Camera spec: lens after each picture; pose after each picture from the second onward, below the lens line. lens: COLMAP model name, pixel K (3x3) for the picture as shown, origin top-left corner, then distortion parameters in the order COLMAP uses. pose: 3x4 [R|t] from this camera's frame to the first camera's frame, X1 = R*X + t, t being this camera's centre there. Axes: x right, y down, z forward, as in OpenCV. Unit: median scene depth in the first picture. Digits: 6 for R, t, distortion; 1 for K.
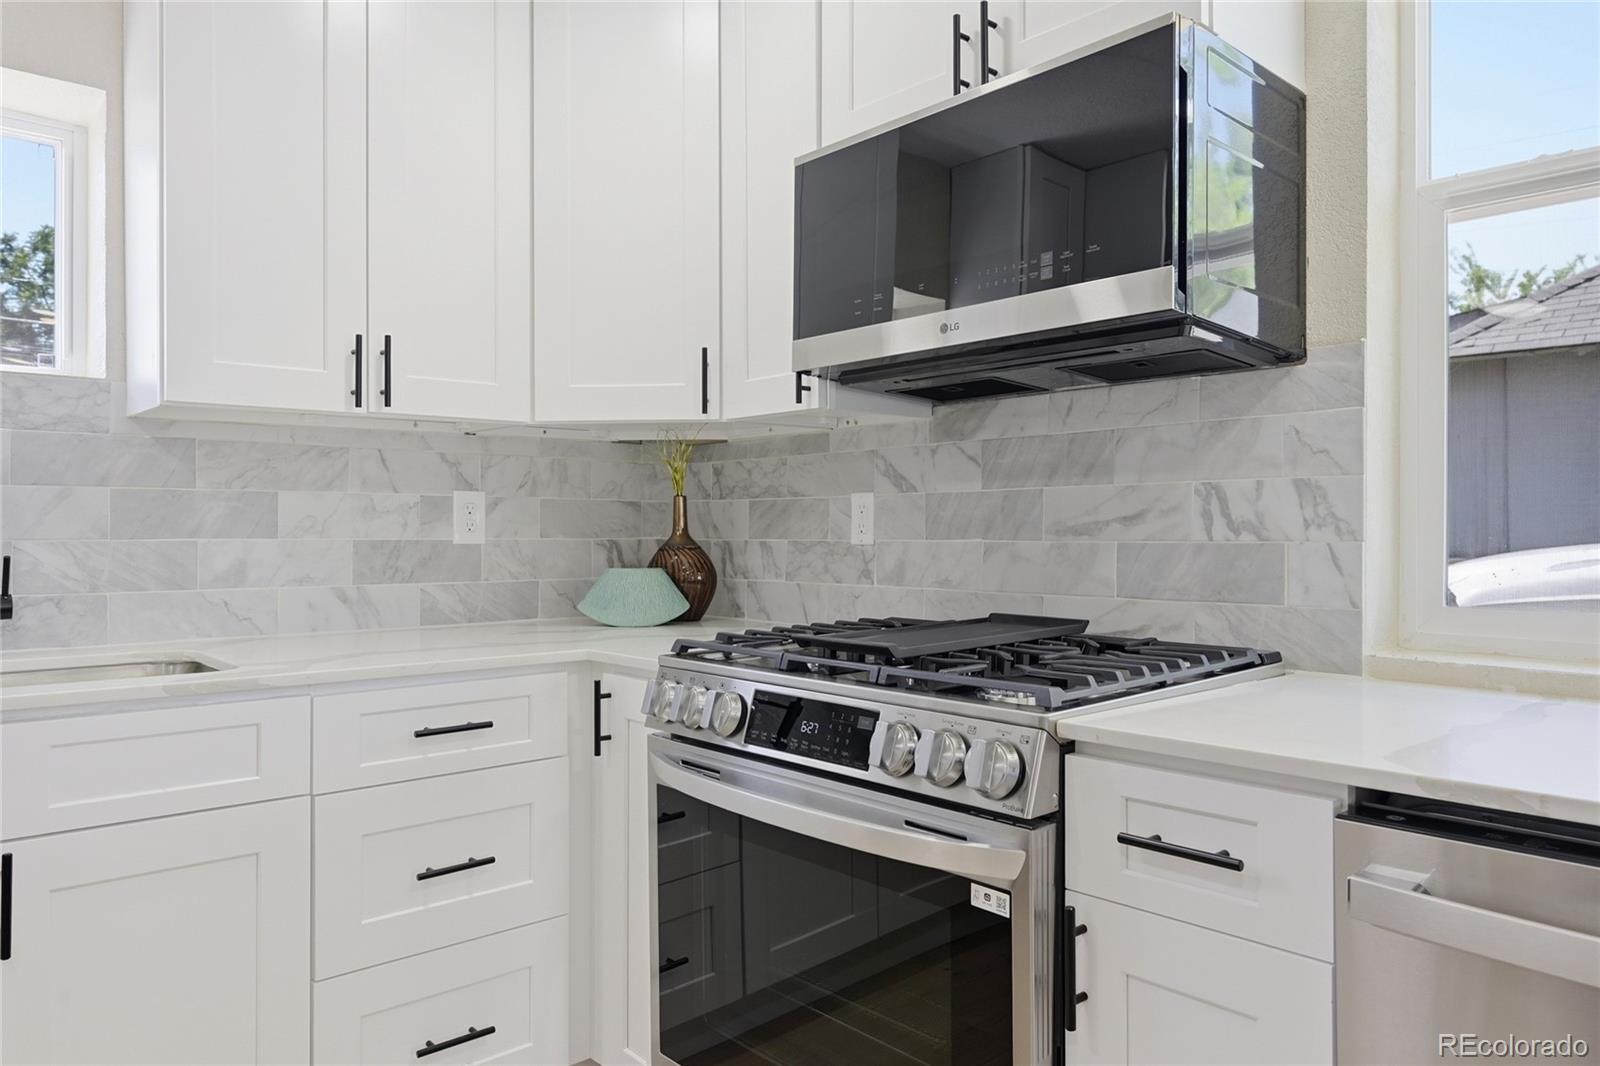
lens RADIAL K [[1083.6, 0, 800.1], [0, 1083.6, 519.8], [0, 0, 1]] dist [-0.005391, 0.007611]
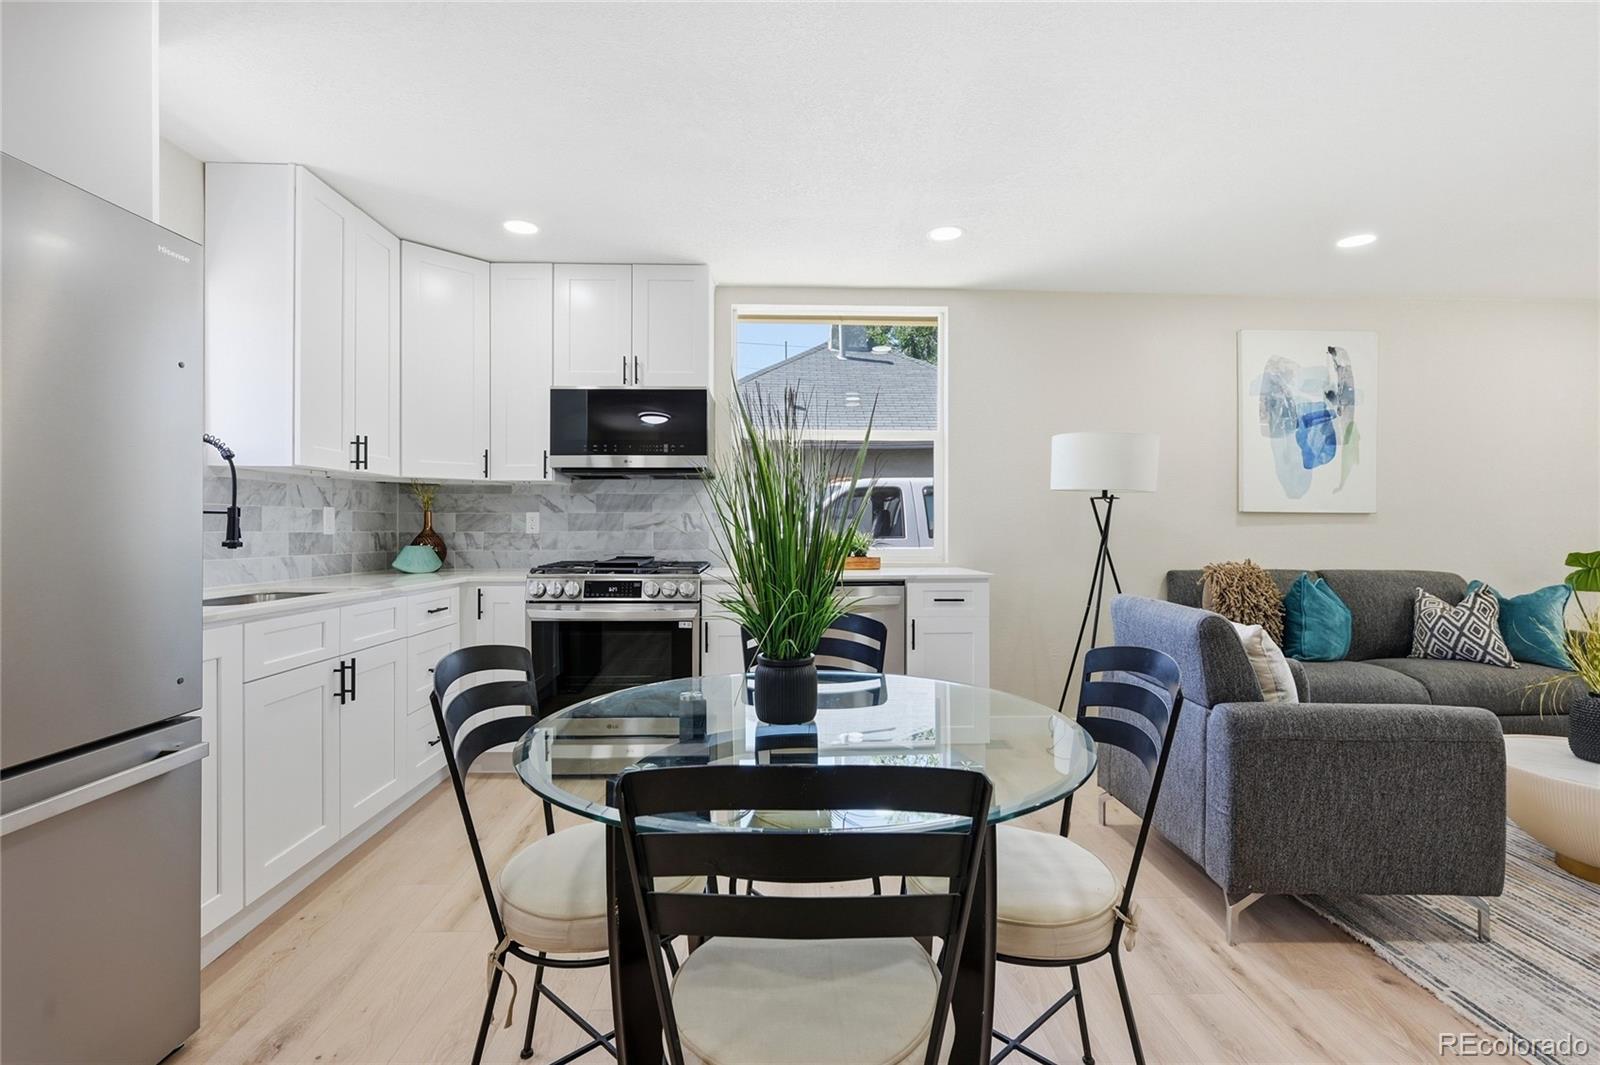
lens RADIAL K [[730.2, 0, 800.2], [0, 730.2, 527.4], [0, 0, 1]] dist [0.002318, -0.000524]
pose [[0.645477, 0.002129, 0.763777, -0.929116], [-0.007182, 0.999969, 0.003283, -0.000535], [-0.763746, -0.007604, 0.645472, -0.584122]]
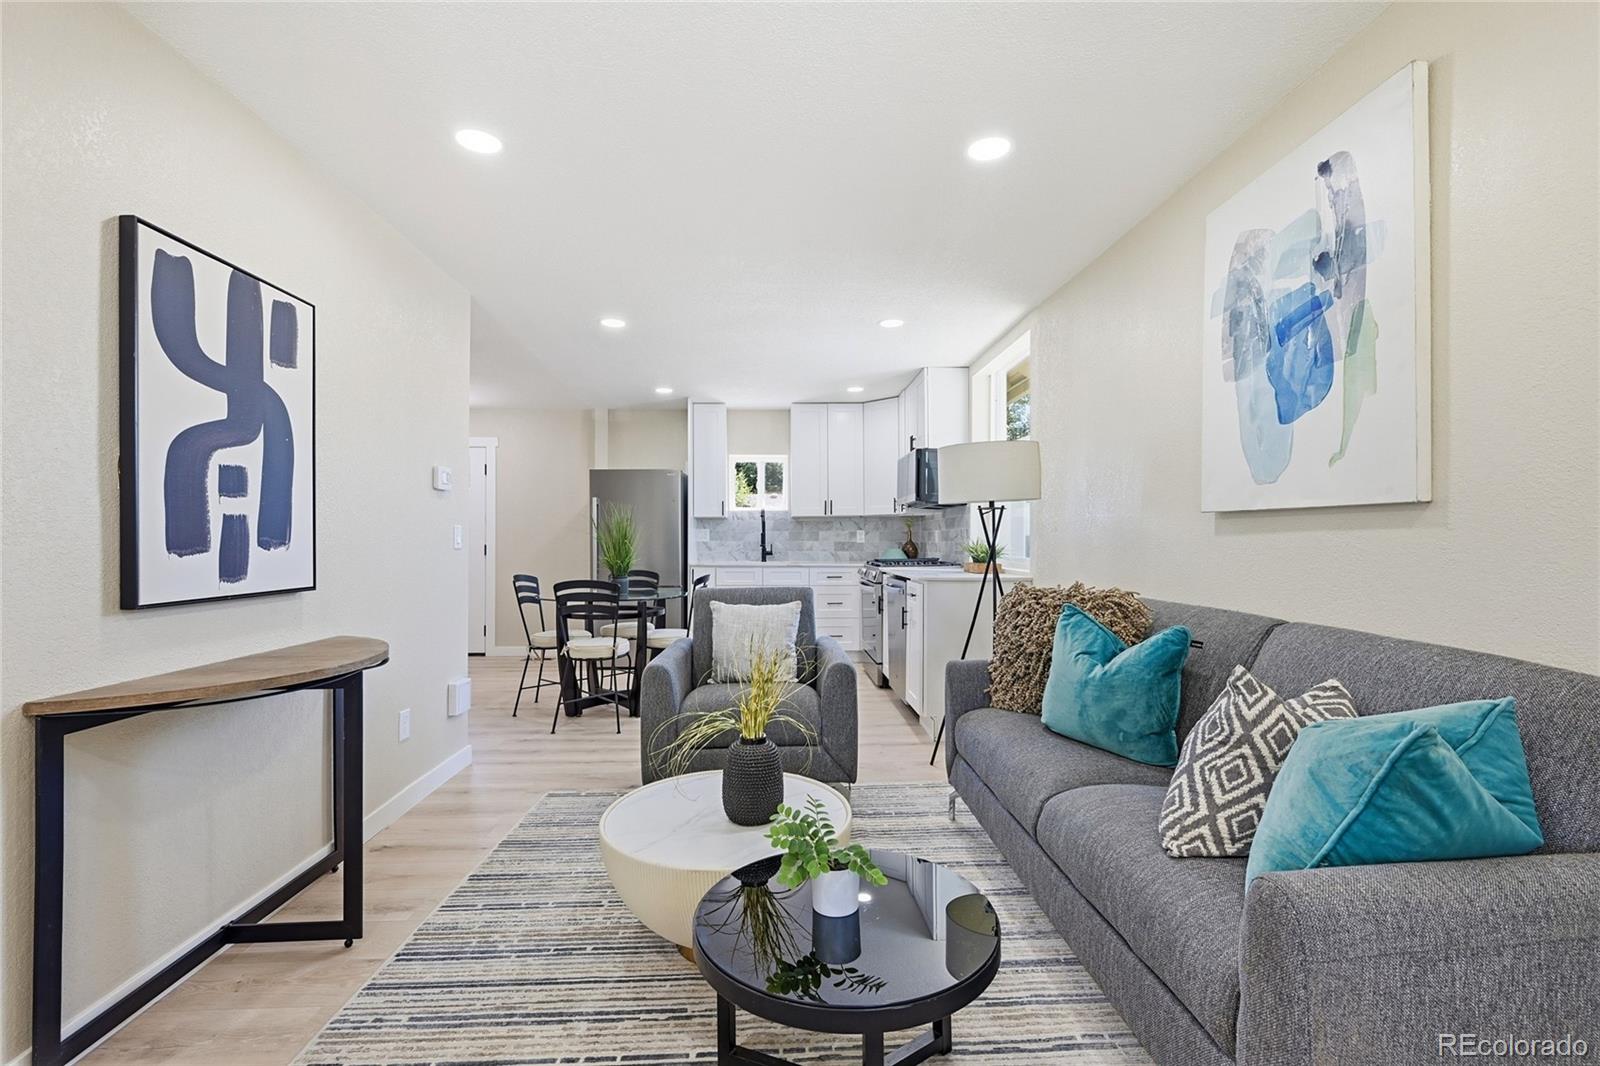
lens RADIAL K [[689.2, 0, 795.1], [0, 689.2, 534.8], [0, 0, 1]] dist [-0.001479, 0.000446]
pose [[0.765358, -0.005007, -0.643585, 1.518218], [0.006269, 0.999980, -0.000324, -0.011232], [0.643574, -0.003787, 0.765374, -1.515297]]
